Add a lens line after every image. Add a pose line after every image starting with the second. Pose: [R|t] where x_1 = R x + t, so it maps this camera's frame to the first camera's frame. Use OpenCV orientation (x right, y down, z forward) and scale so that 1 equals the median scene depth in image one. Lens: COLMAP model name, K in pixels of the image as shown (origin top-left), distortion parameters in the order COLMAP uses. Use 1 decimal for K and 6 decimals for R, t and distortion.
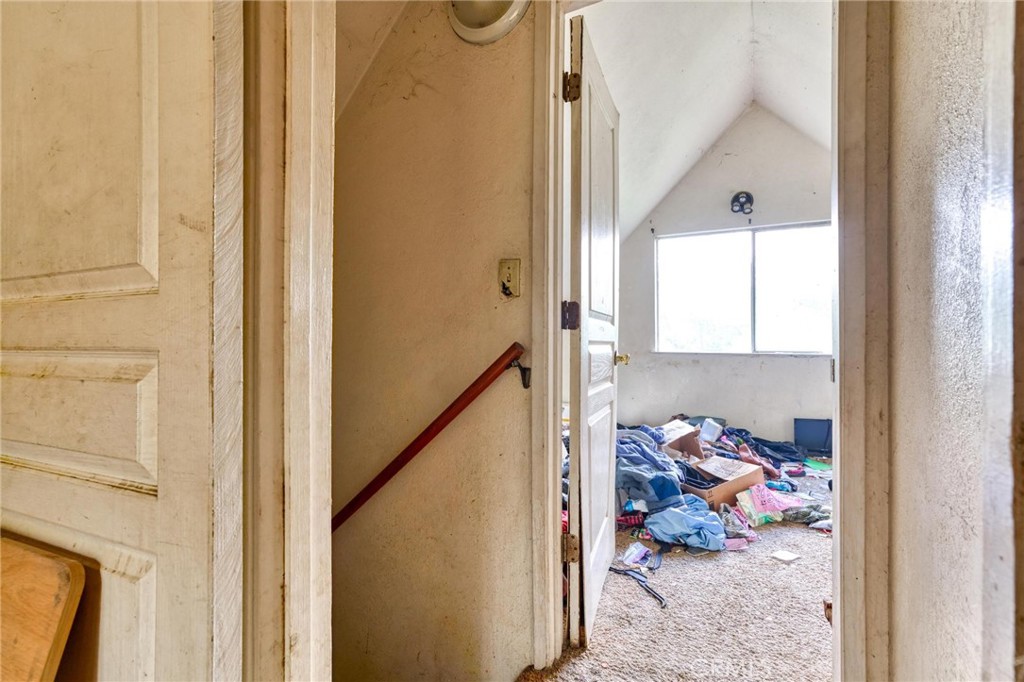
lens RADIAL K [[478.1, 0, 513.0], [0, 478.1, 339.6], [0, 0, 1]] dist [-0.000412, 0.000032]
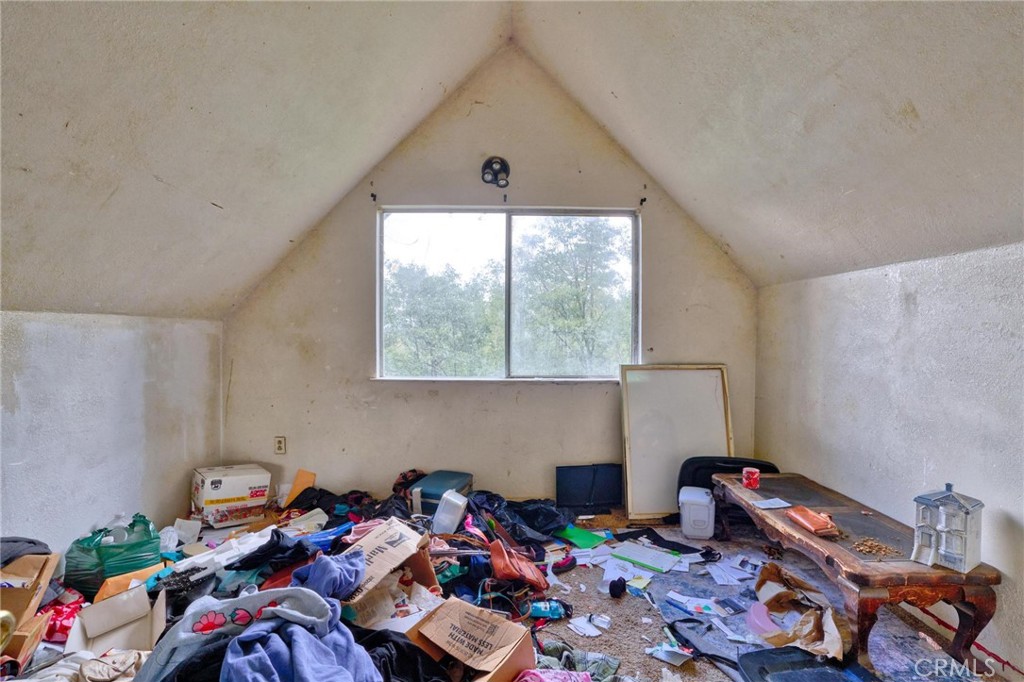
lens RADIAL K [[490.9, 0, 512.0], [0, 490.9, 341.0], [0, 0, 1]] dist [-0.069216, 0.029973]
pose [[0.881820, 0.001074, 0.471586, 0.177656], [-0.008070, 0.999885, 0.012812, -0.046462], [-0.471518, -0.015103, 0.881727, 0.386403]]
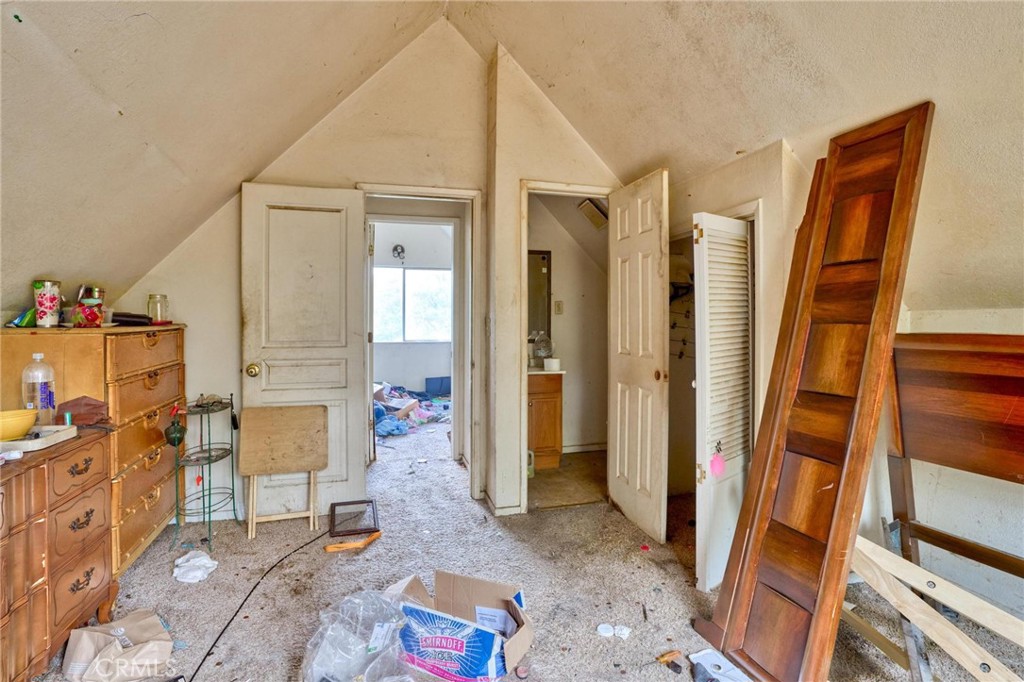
lens RADIAL K [[490.9, 0, 512.0], [0, 490.9, 341.0], [0, 0, 1]] dist [-0.069216, 0.029973]
pose [[0.732154, -0.019436, 0.680862, -0.446545], [-0.014504, 0.998921, 0.044112, -0.064009], [-0.680985, -0.042172, 0.731082, -0.590962]]
